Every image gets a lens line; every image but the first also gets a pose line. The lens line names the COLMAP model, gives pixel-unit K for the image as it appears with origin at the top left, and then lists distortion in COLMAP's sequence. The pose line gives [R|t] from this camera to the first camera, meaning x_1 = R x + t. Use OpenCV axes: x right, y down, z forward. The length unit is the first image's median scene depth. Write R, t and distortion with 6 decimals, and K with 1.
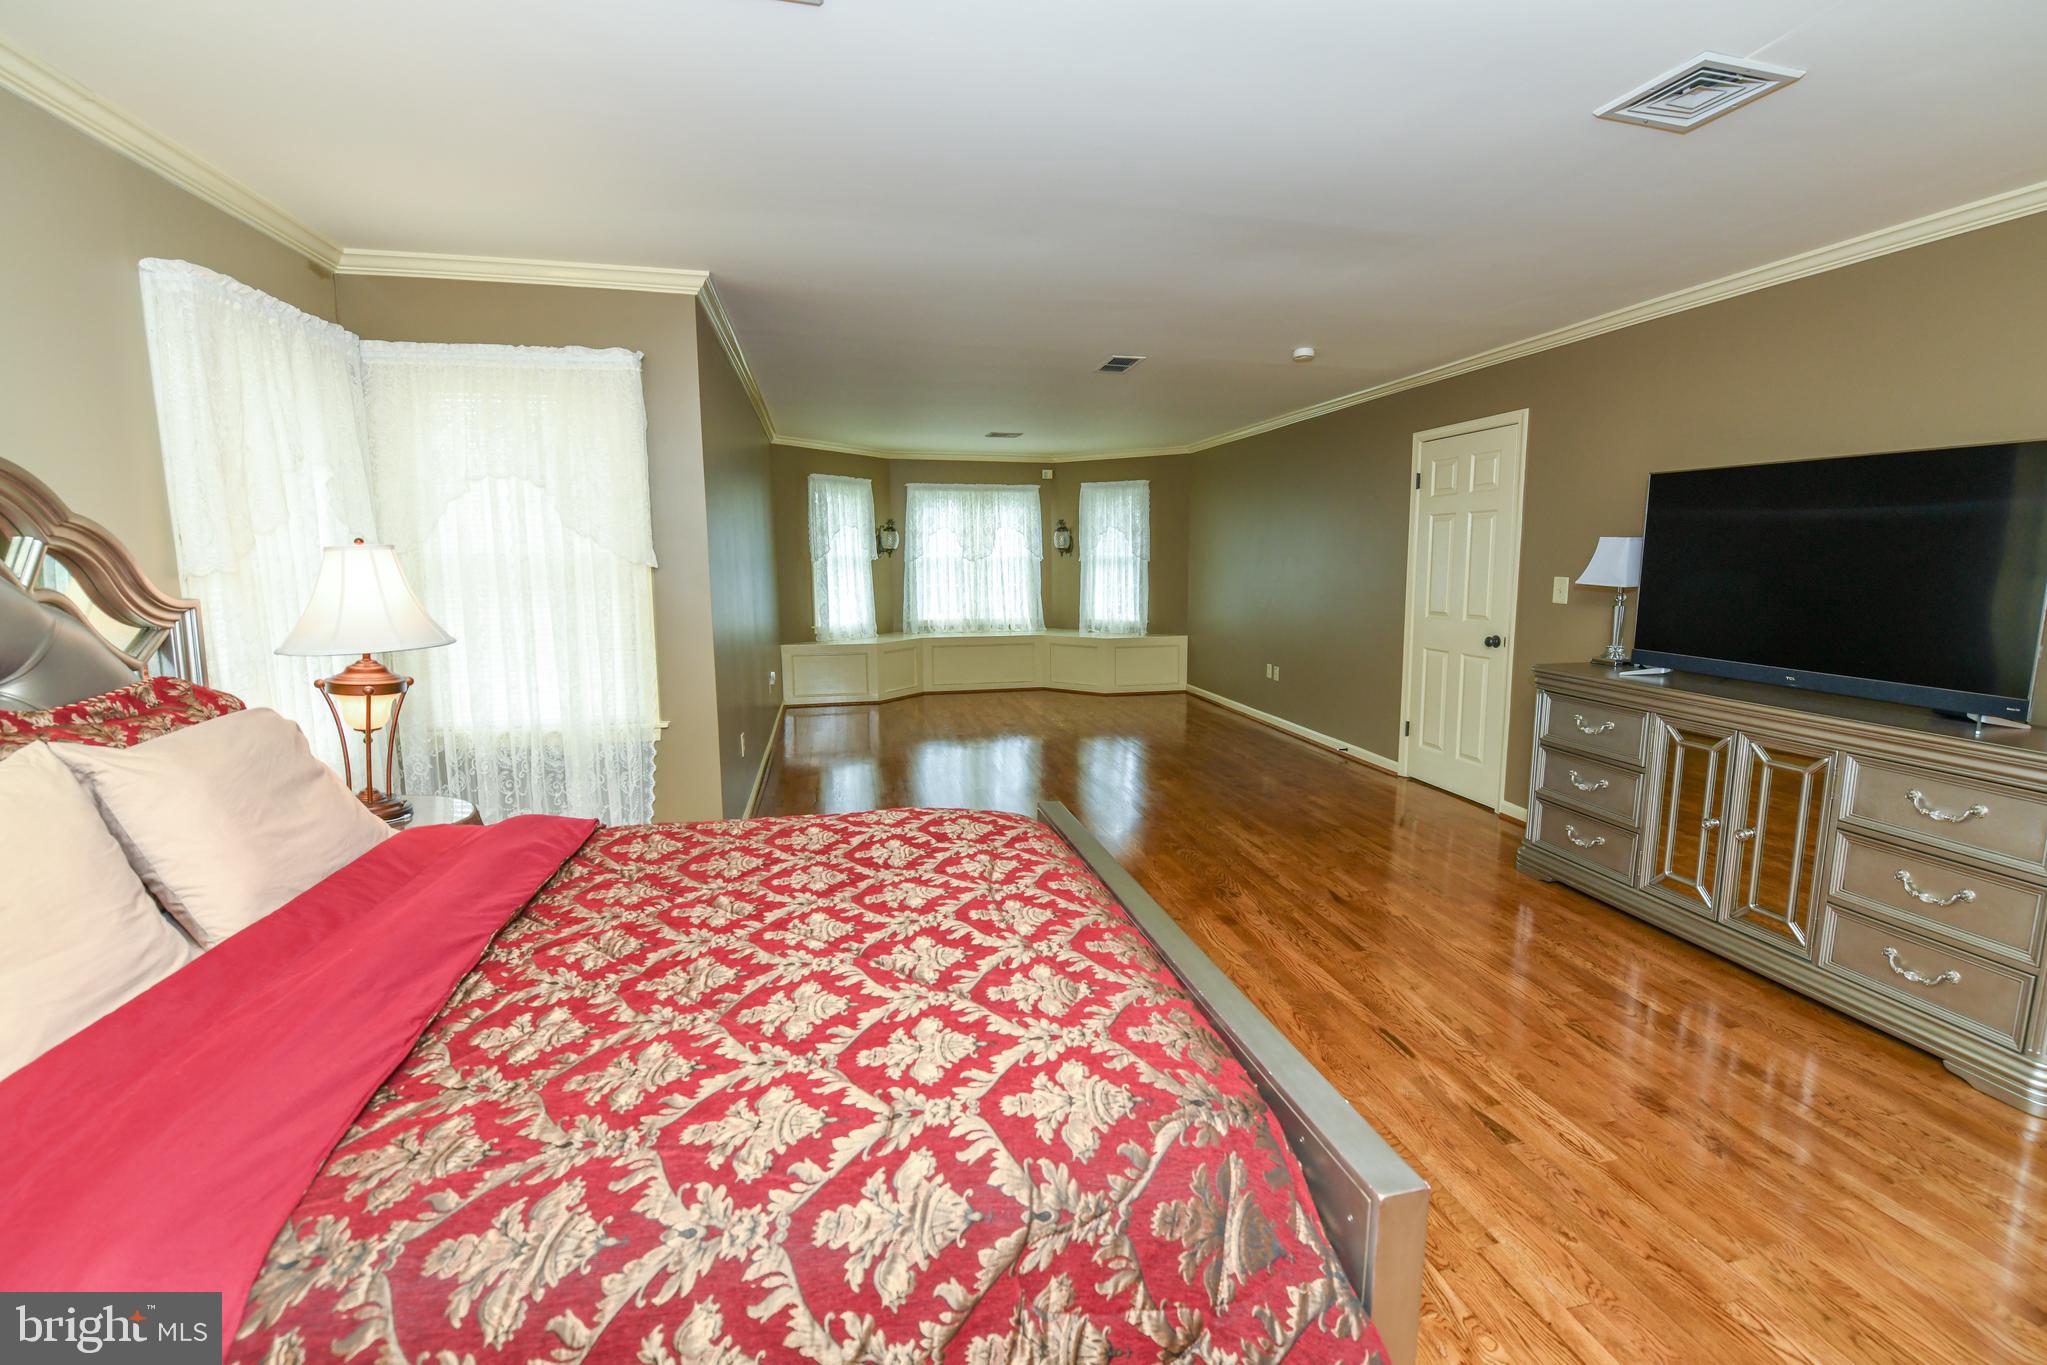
lens RADIAL K [[848.8, 0, 1019.5], [0, 848.8, 673.8], [0, 0, 1]] dist [-0.015053, 0.000049]
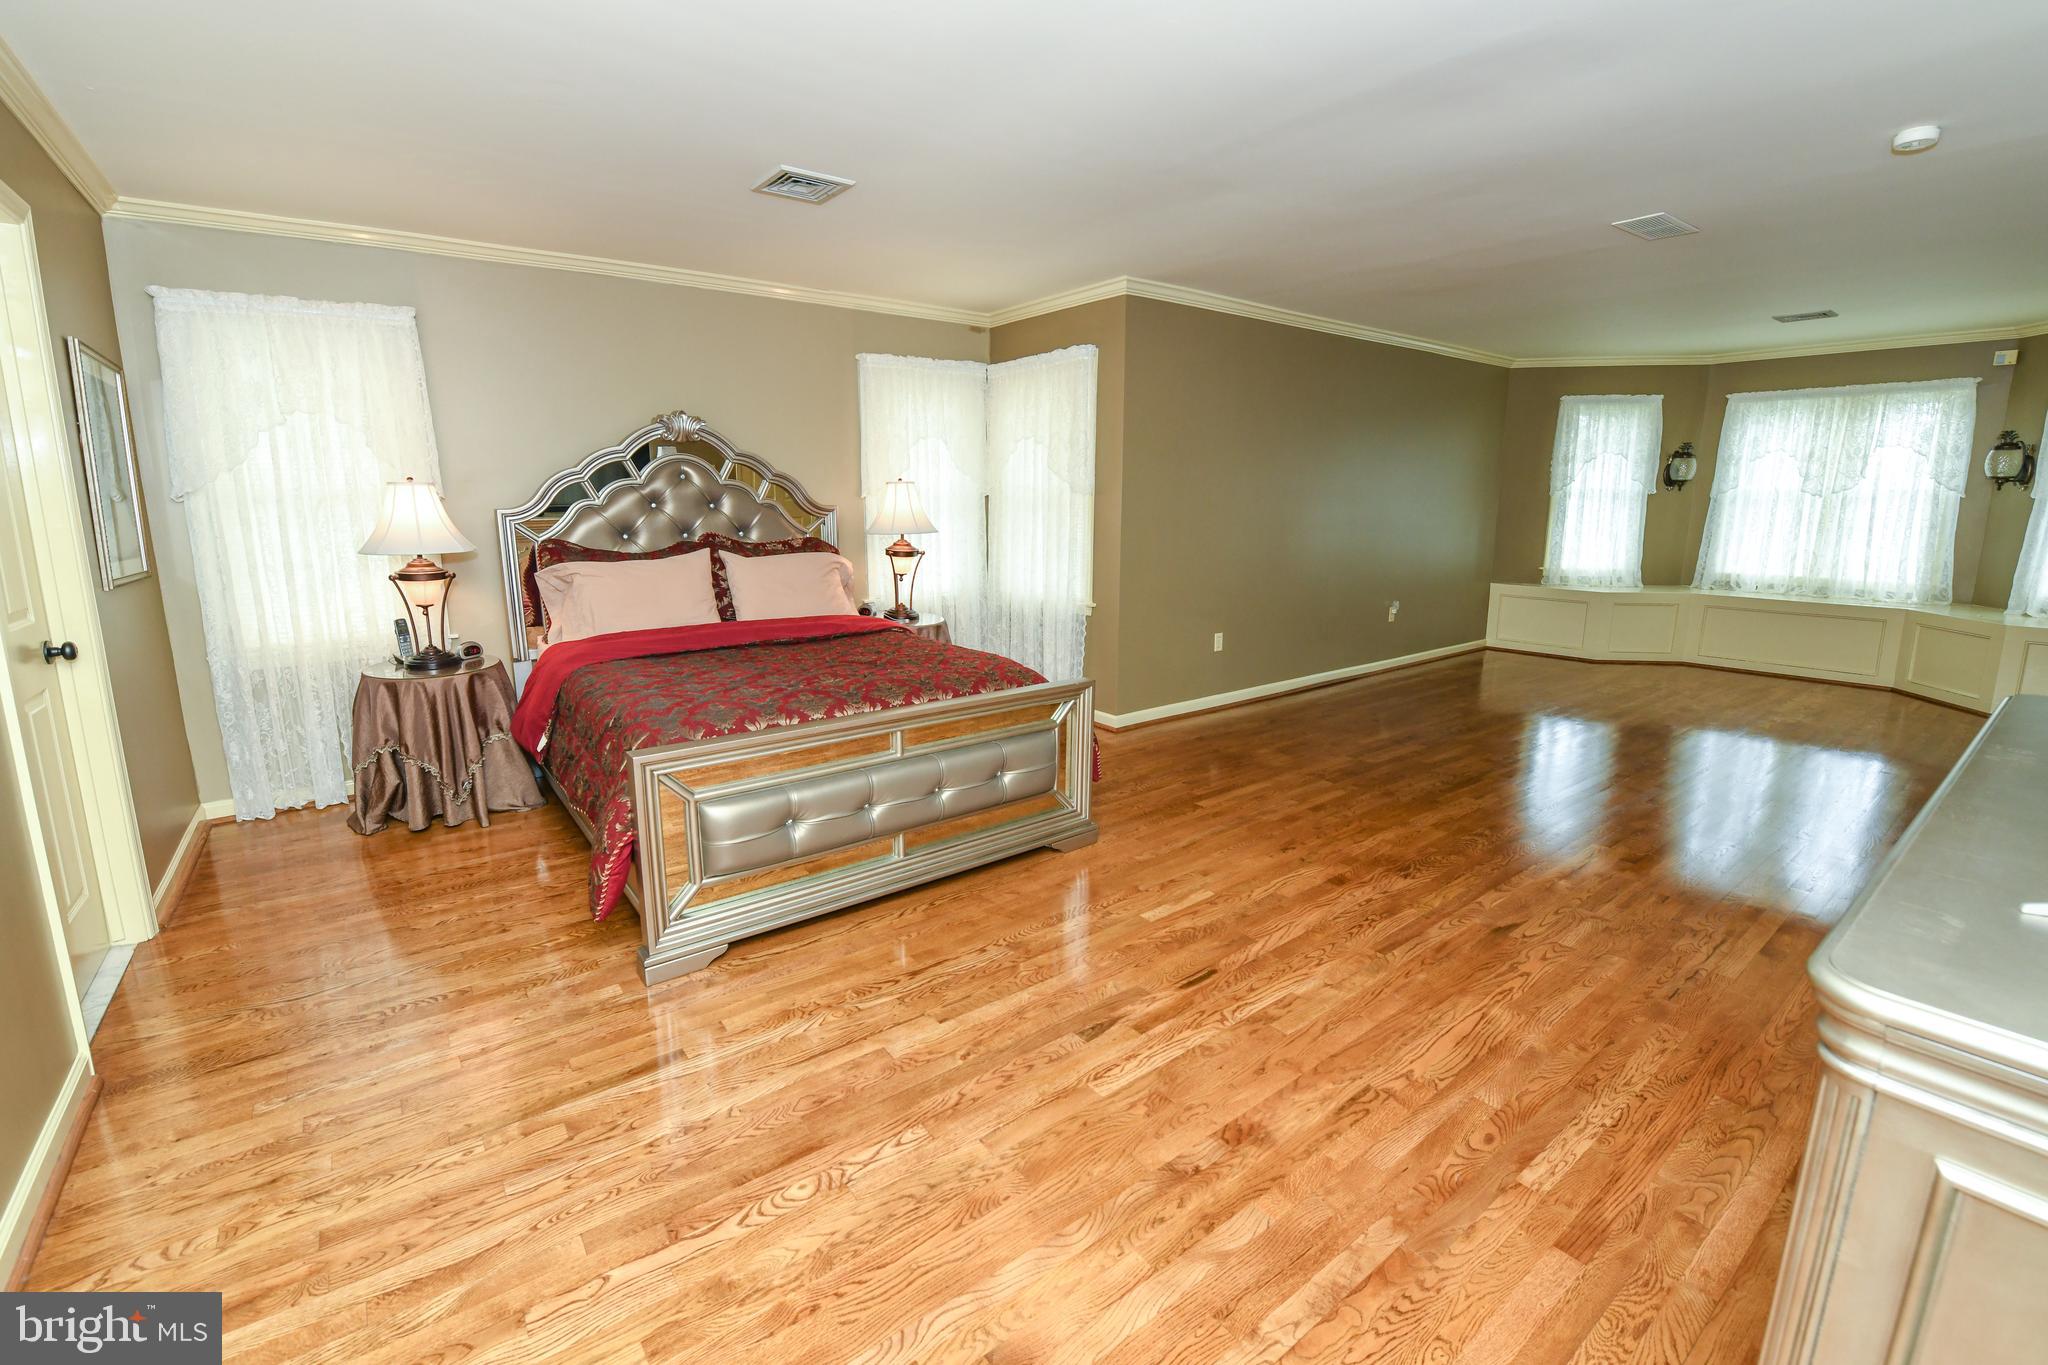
lens RADIAL K [[871.3, 0, 1016.3], [0, 871.3, 659.3], [0, 0, 1]] dist [-0.029686, 0.000252]
pose [[0.420405, 0.164966, -0.892214, 0.335476], [-0.120036, 0.984802, 0.125525, -0.007377], [0.899361, 0.054327, 0.433817, 0.101141]]
